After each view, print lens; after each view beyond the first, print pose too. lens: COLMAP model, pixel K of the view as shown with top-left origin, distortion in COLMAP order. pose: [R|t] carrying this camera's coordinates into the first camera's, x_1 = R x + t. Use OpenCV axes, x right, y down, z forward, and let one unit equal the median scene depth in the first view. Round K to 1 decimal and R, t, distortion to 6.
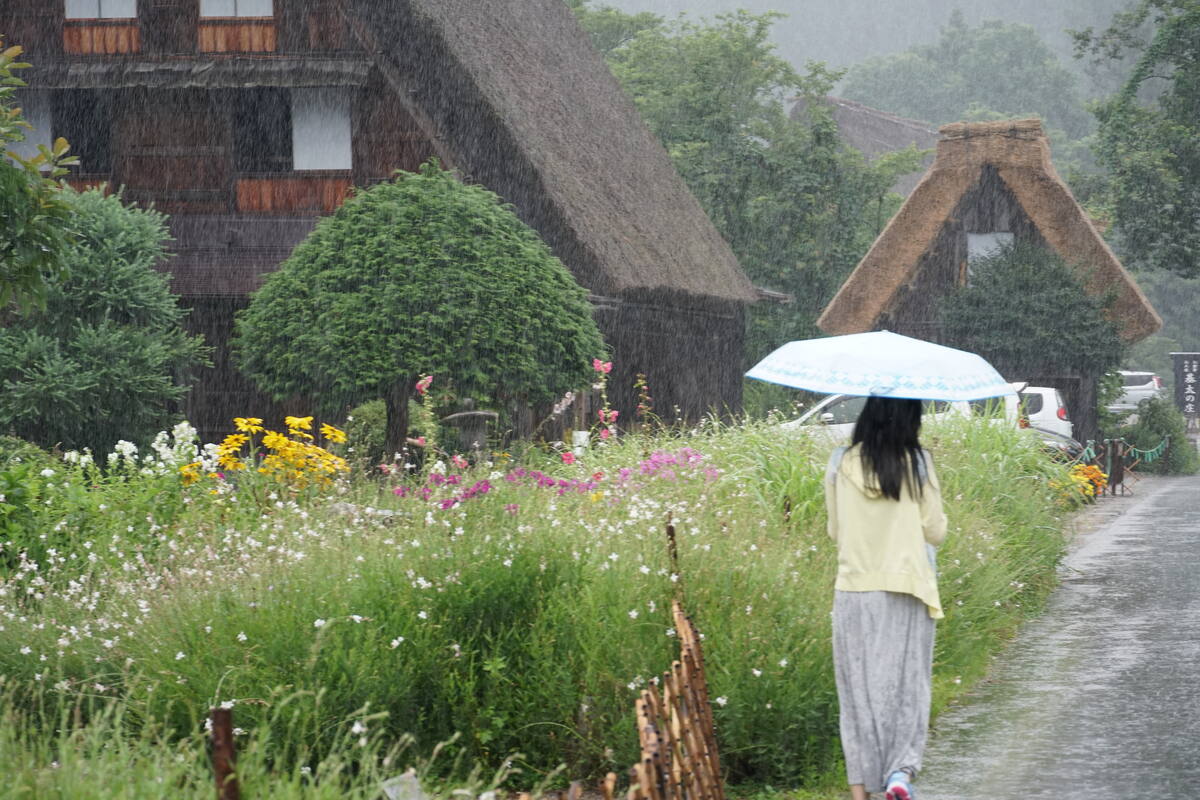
lens RADIAL K [[3967.1, 0, 600.0], [0, 3967.1, 400.3], [0, 0, 1]] dist [0.029767, 0.000000]
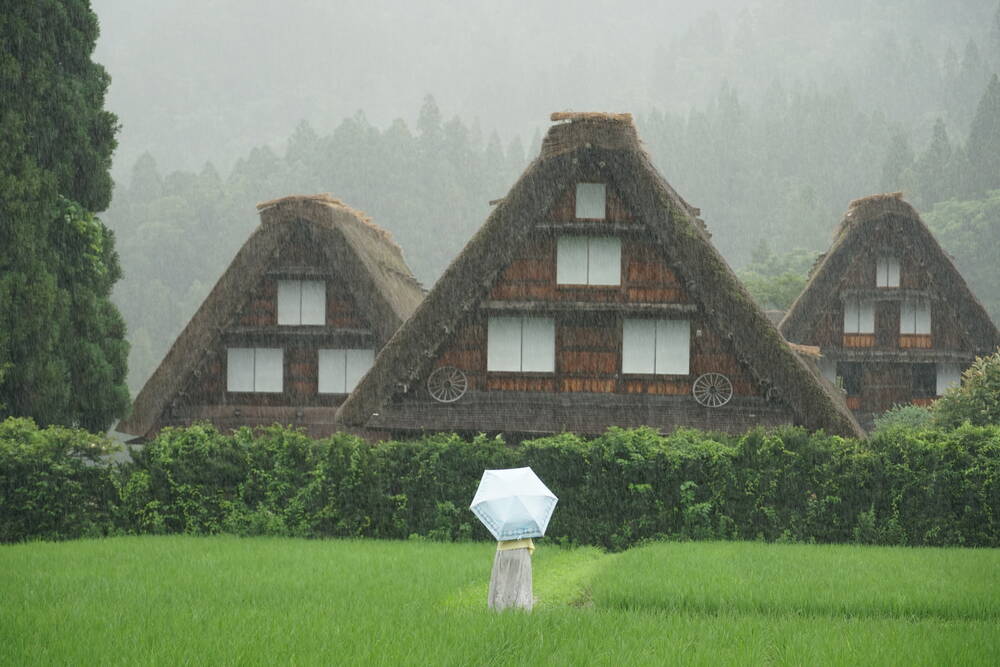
lens RADIAL K [[3558.5, 0, 501.5], [0, 3558.5, 331.5], [0, 0, 1]] dist [0.104398, 0.000000]
pose [[0.994882, 0.019252, 0.099193, -0.573440], [-0.014616, 0.998776, -0.047253, 0.012390], [-0.099981, 0.045561, 0.993946, -1.210390]]
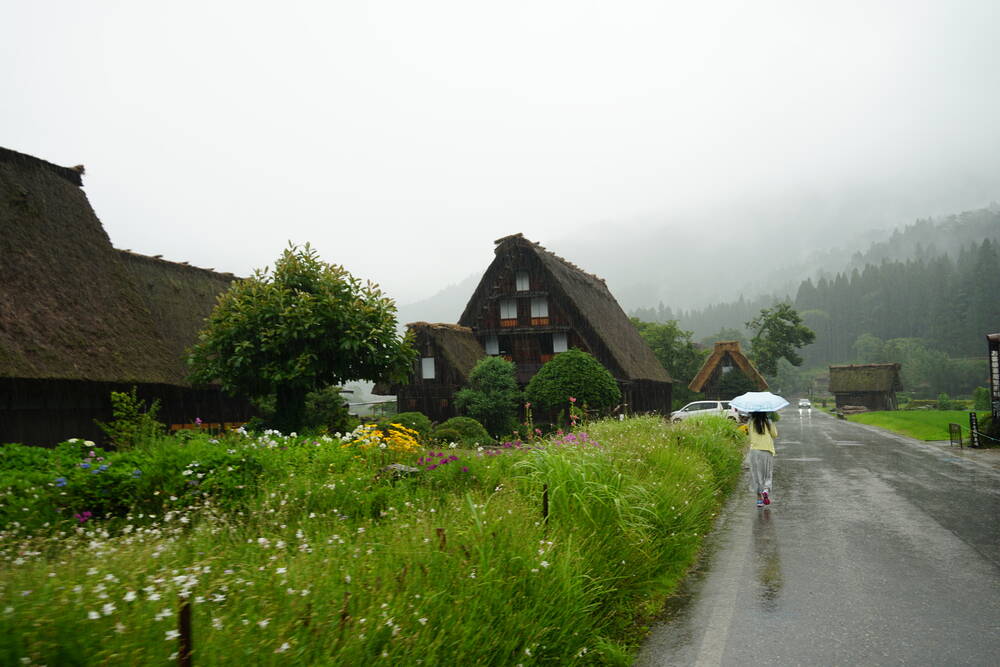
lens RADIAL K [[754.3, 0, 501.6], [0, 754.3, 339.4], [0, 0, 1]] dist [-0.061889, 0.000215]
pose [[0.980037, -0.028469, -0.196769, 0.026398], [0.011177, 0.996019, -0.088440, -0.001675], [0.198503, 0.084475, 0.976453, 0.204212]]
